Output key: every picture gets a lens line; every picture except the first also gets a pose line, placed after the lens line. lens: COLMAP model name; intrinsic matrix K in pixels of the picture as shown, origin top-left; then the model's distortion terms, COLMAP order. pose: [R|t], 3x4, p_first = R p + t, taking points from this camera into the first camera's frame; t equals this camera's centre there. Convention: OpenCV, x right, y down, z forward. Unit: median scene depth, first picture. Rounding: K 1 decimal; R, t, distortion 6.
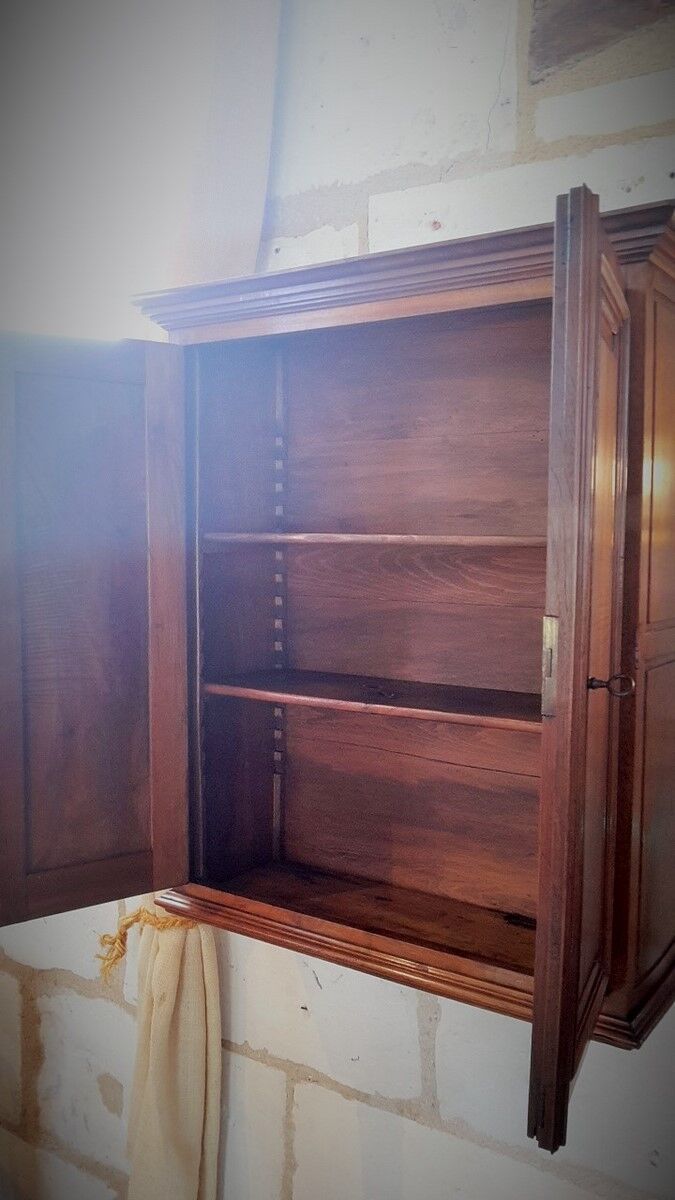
lens RADIAL K [[994.4, 0, 322.7], [0, 994.4, 610.7], [0, 0, 1]] dist [0.057014, -0.142163]
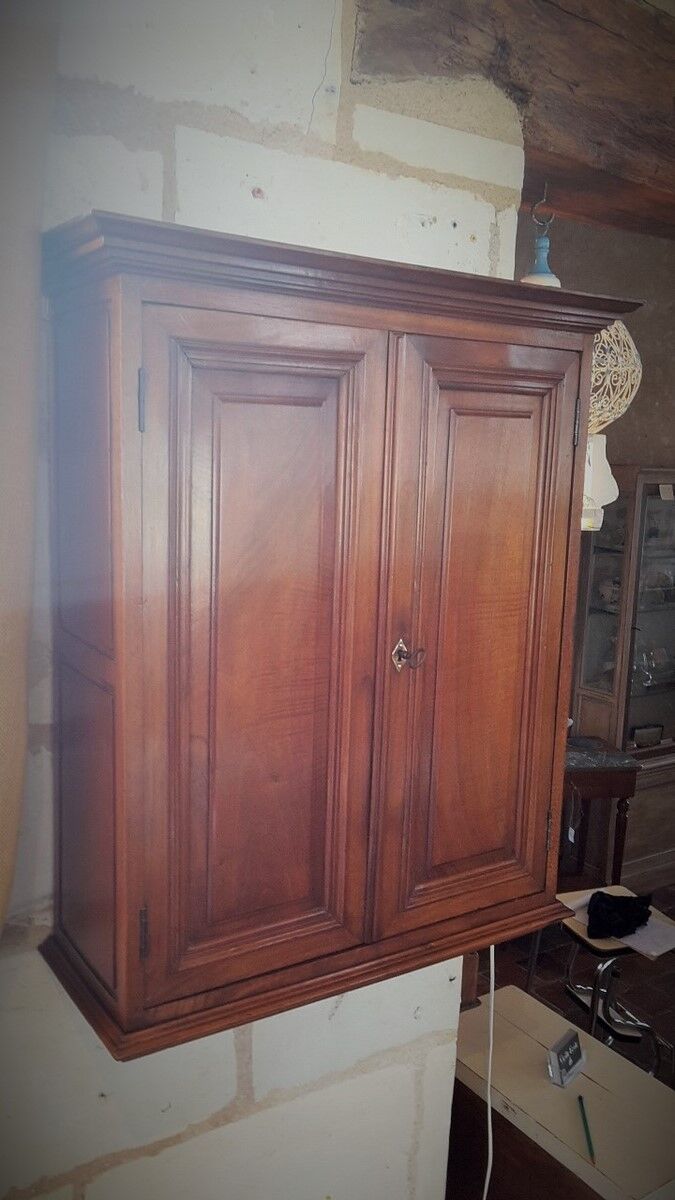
lens RADIAL K [[994.4, 0, 322.7], [0, 994.4, 610.7], [0, 0, 1]] dist [0.057014, -0.142163]
pose [[0.382538, -0.153321, 0.911130, -0.805122], [0.033338, 0.987784, 0.152223, -0.160111], [-0.923338, -0.027856, 0.382976, 0.636374]]
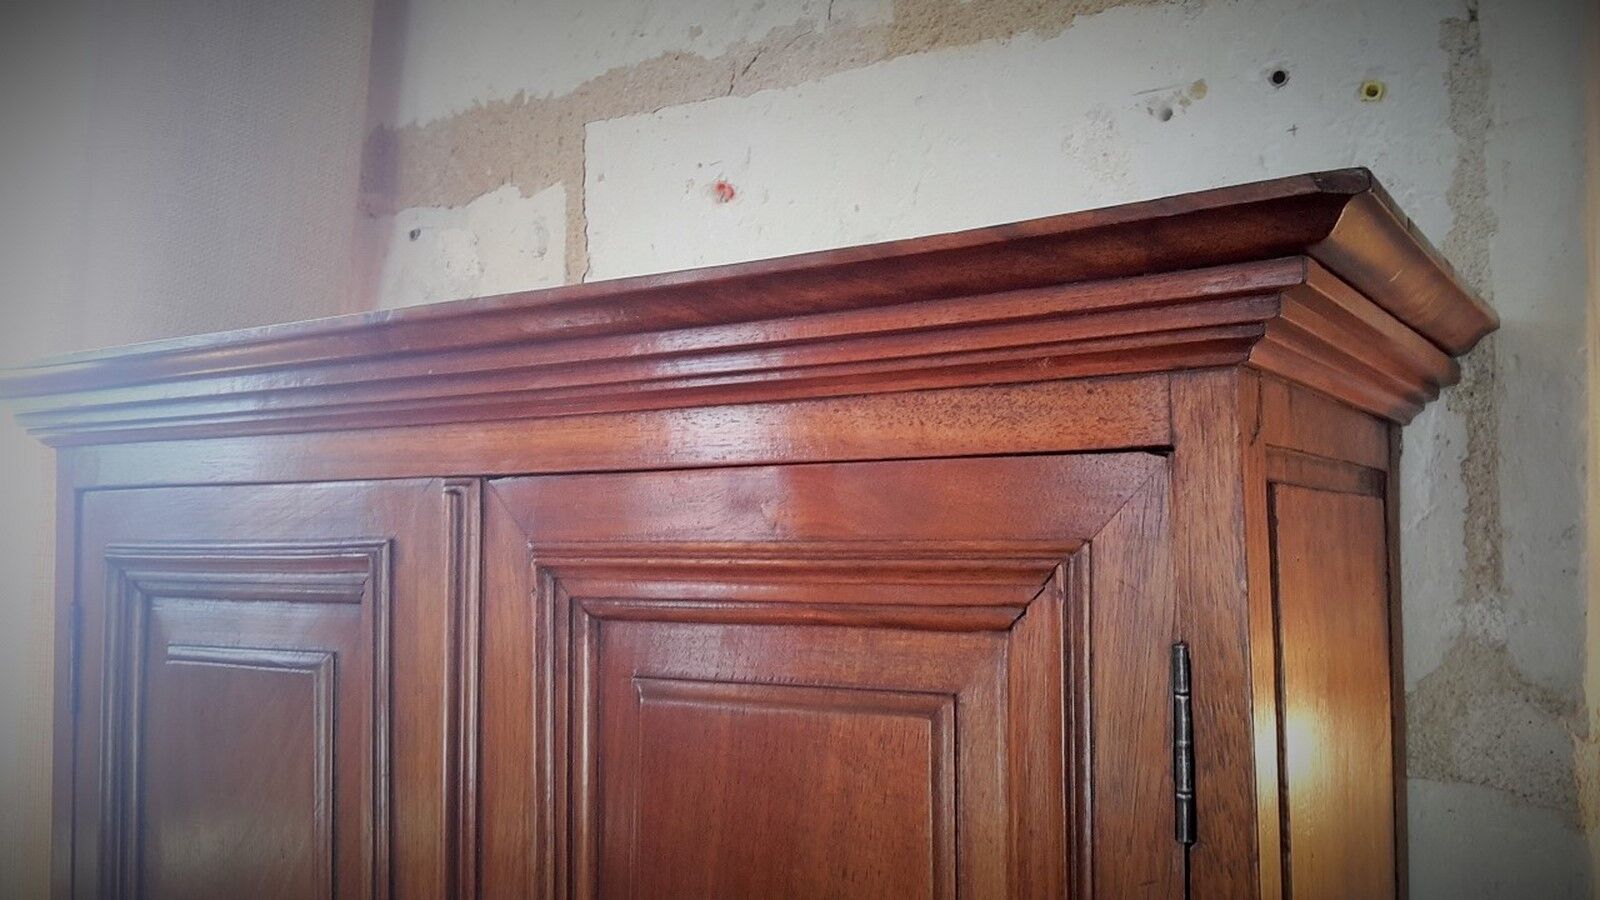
lens RADIAL K [[1325.9, 0, 828.3], [0, 1325.9, 460.8], [0, 0, 1]] dist [0.057014, -0.142163]
pose [[0.999295, -0.014158, 0.034757, 0.147590], [0.018408, 0.991963, -0.125178, -0.214551], [-0.032706, 0.125730, 0.991525, 0.483465]]
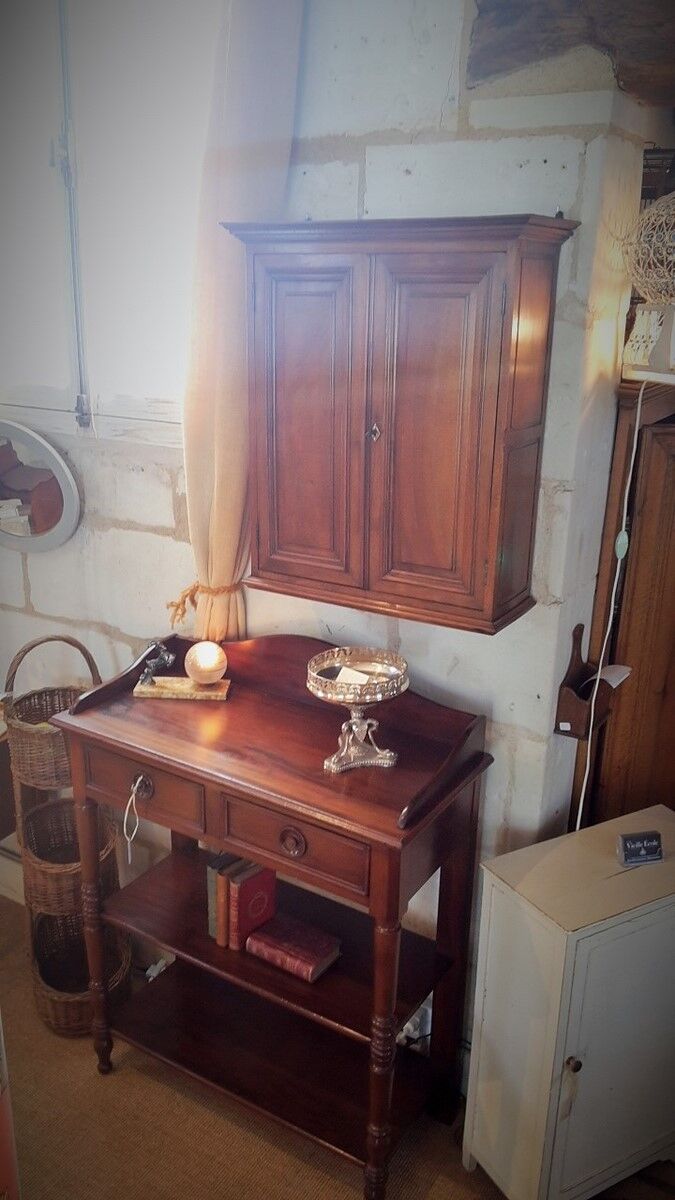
lens RADIAL K [[1012.3, 0, 296.7], [0, 1012.3, 628.1], [0, 0, 1]] dist [0.008867, -0.062465]
pose [[0.999775, -0.010868, 0.018227, -0.113895], [0.005831, 0.966534, 0.256471, -0.098772], [-0.020405, -0.256307, 0.966380, -0.837654]]
